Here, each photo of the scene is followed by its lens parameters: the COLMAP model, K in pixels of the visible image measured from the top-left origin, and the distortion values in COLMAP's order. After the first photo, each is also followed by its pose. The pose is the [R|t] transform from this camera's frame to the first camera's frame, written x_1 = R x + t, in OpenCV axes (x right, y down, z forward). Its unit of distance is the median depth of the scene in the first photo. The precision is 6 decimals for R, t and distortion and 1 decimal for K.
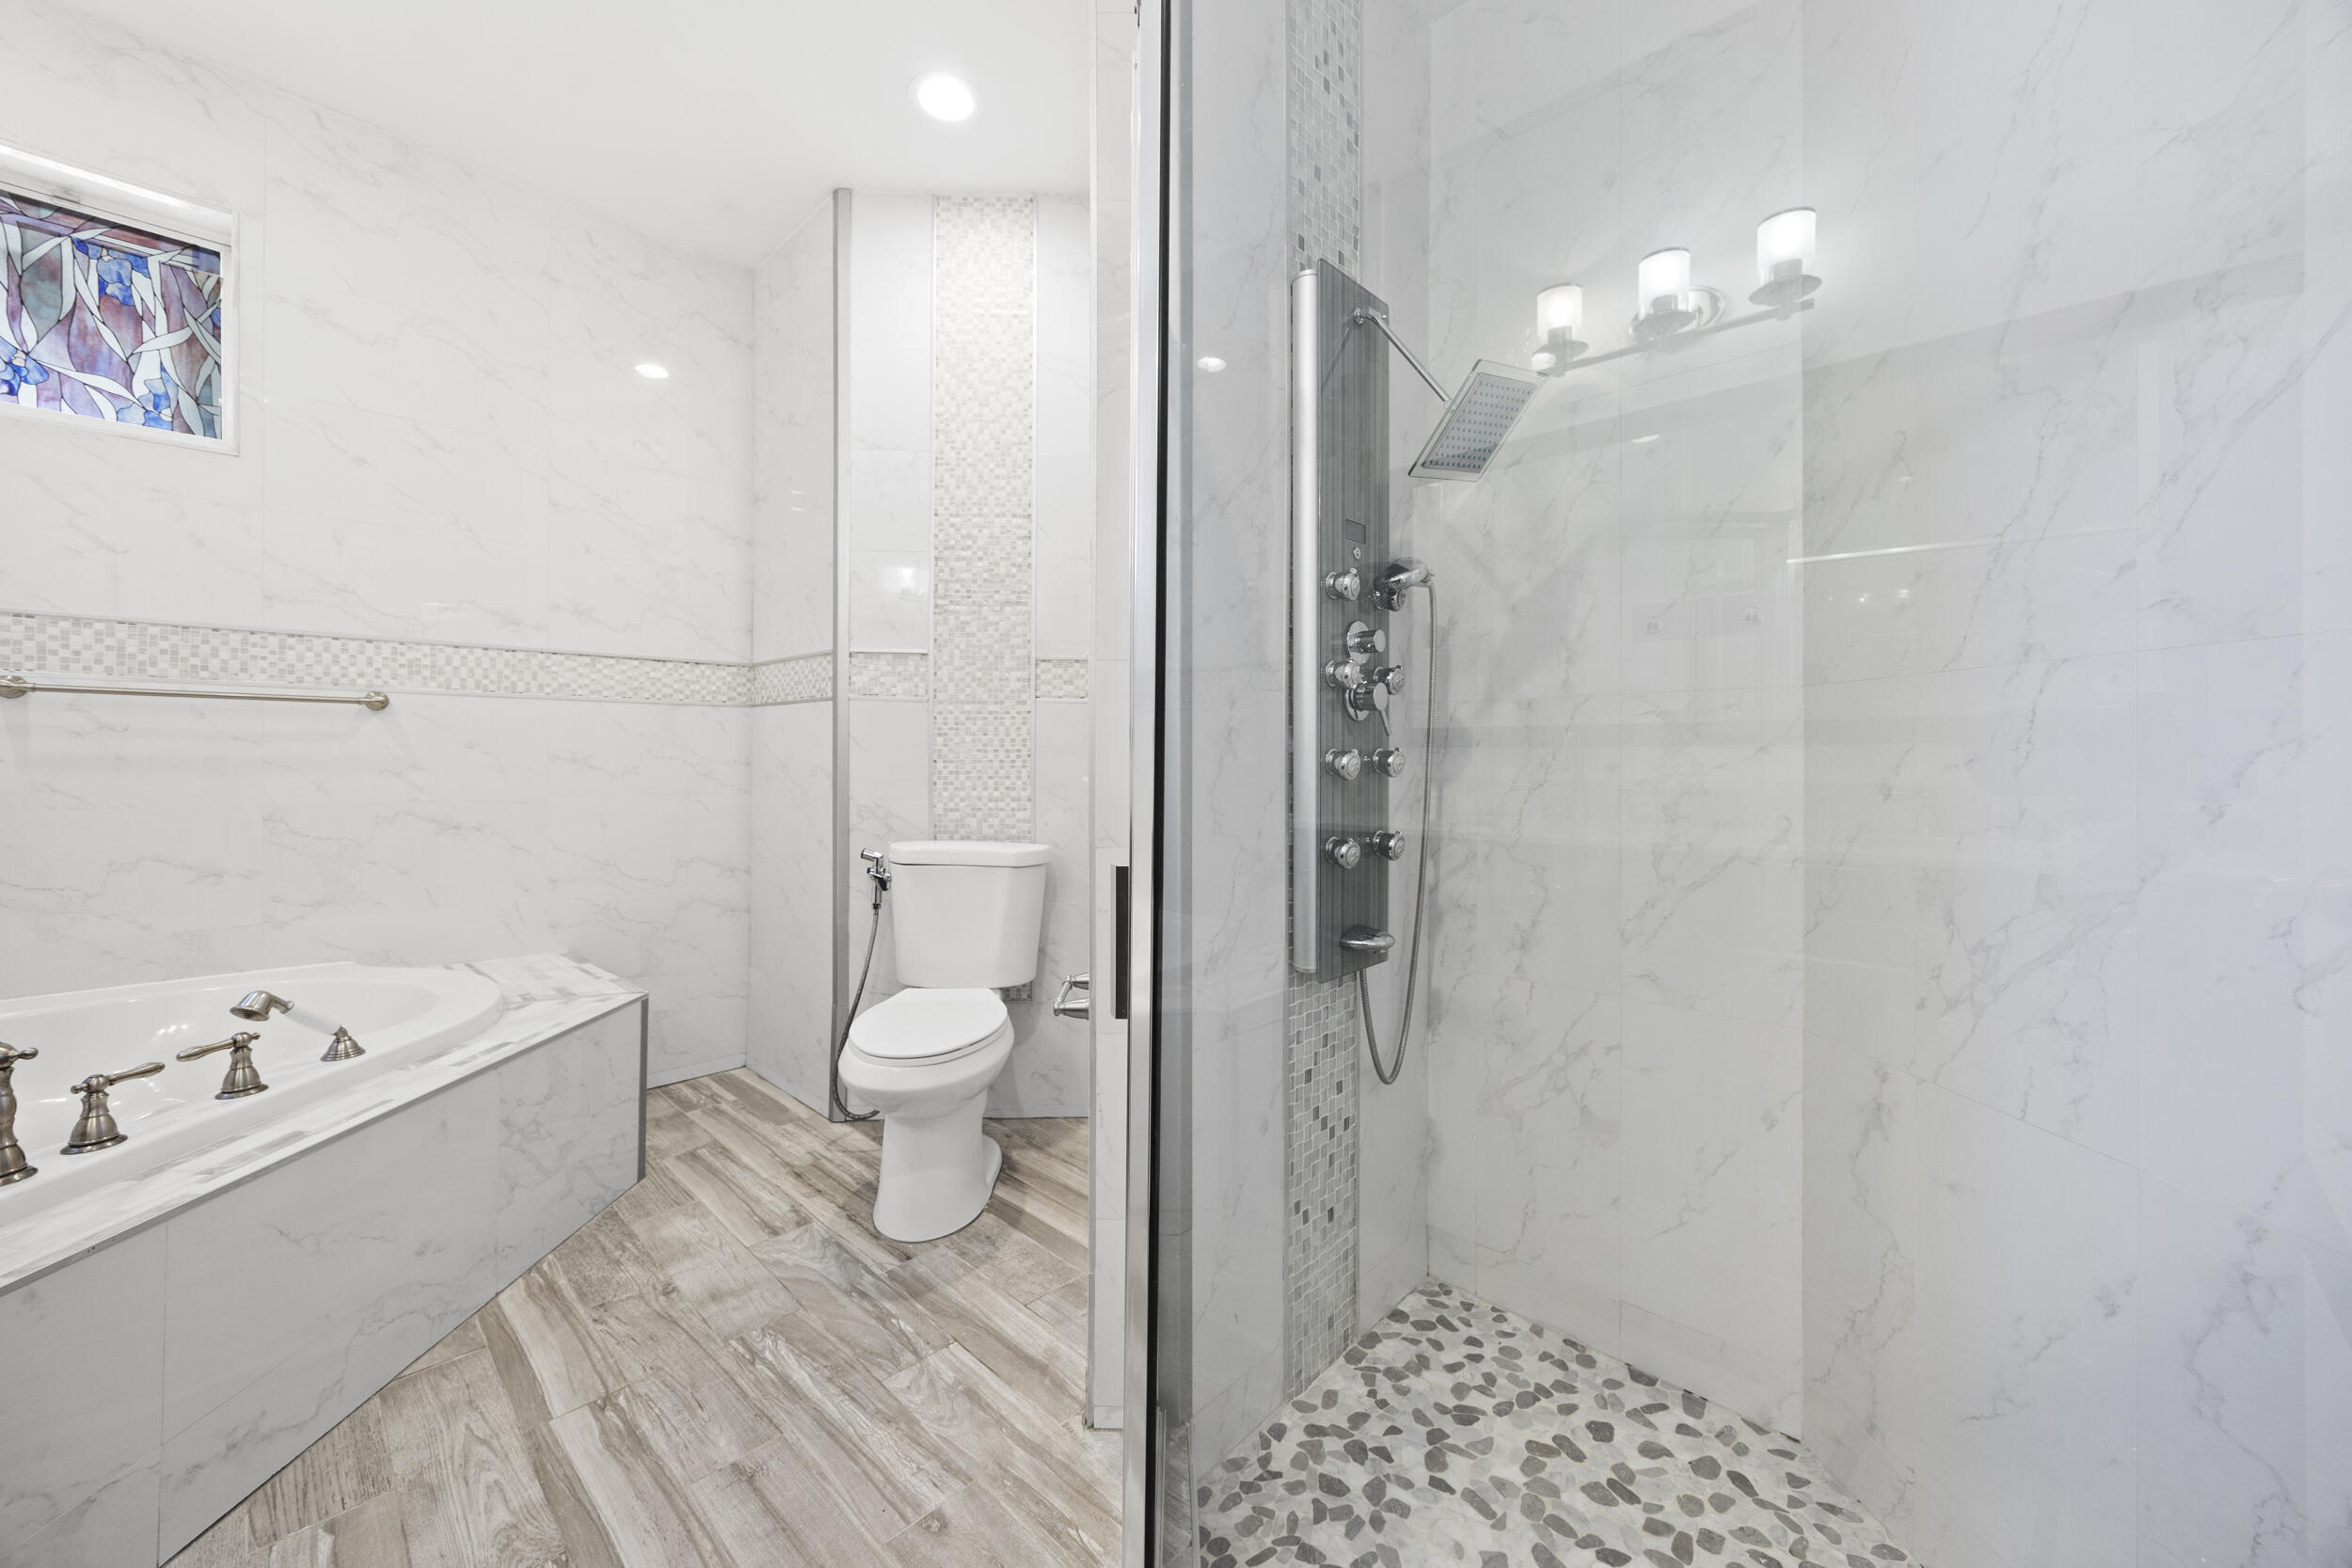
lens RADIAL K [[914.3, 0, 1180.2], [0, 914.3, 769.5], [0, 0, 1]] dist [0.006166, -0.000388]
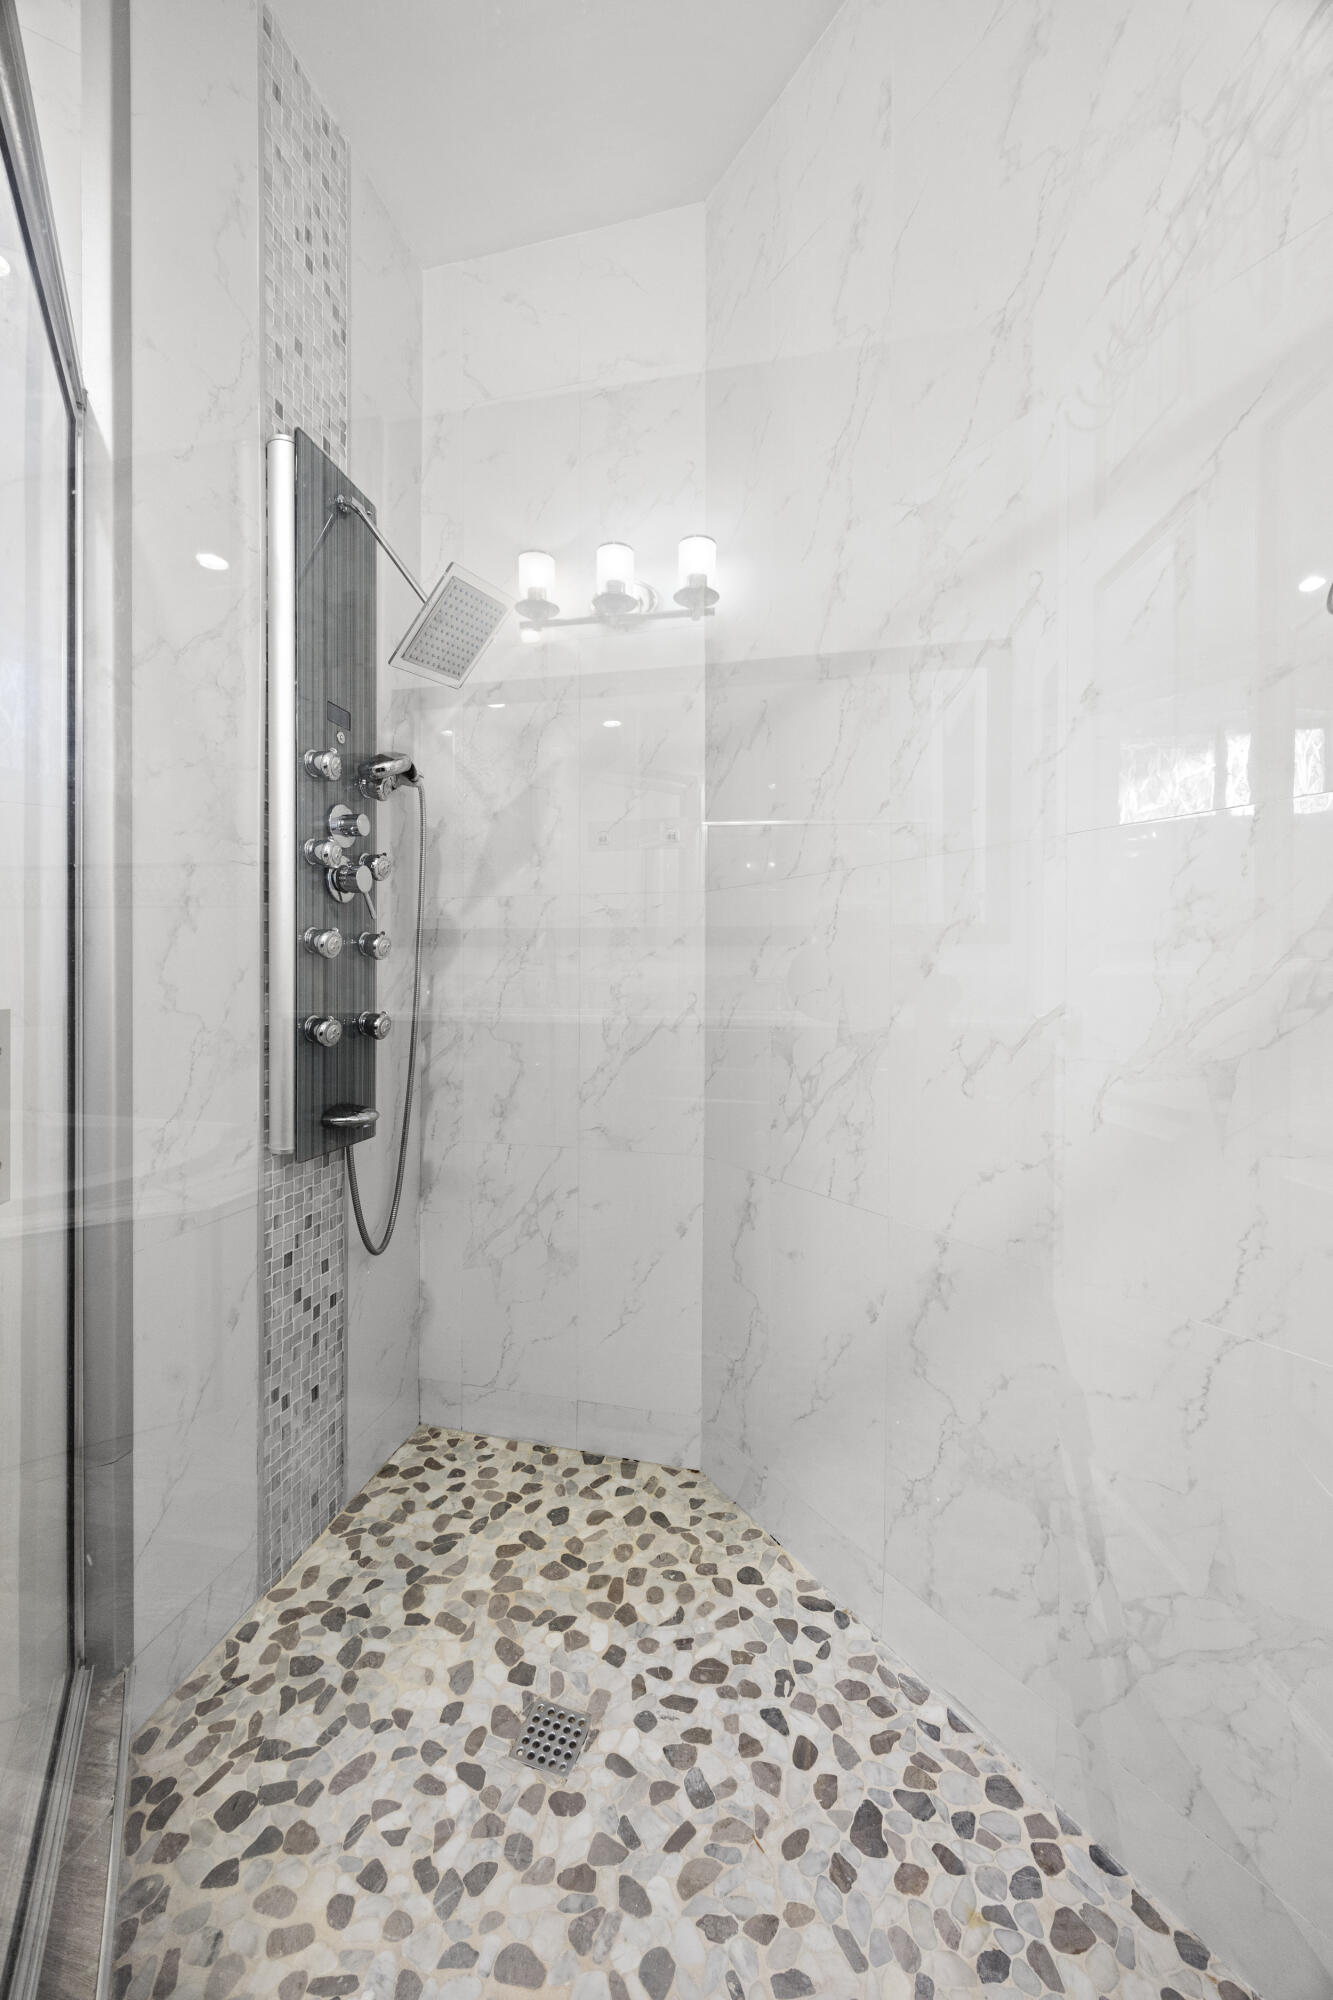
lens RADIAL K [[777.5, 0, 669.3], [0, 777.5, 999.0], [0, 0, 1]] dist [0.006166, -0.000388]
pose [[0.859313, -0.002364, 0.511445, 0.065330], [-0.003151, 0.999946, 0.009916, 0.044779], [-0.511441, -0.010133, 0.859259, 0.070493]]
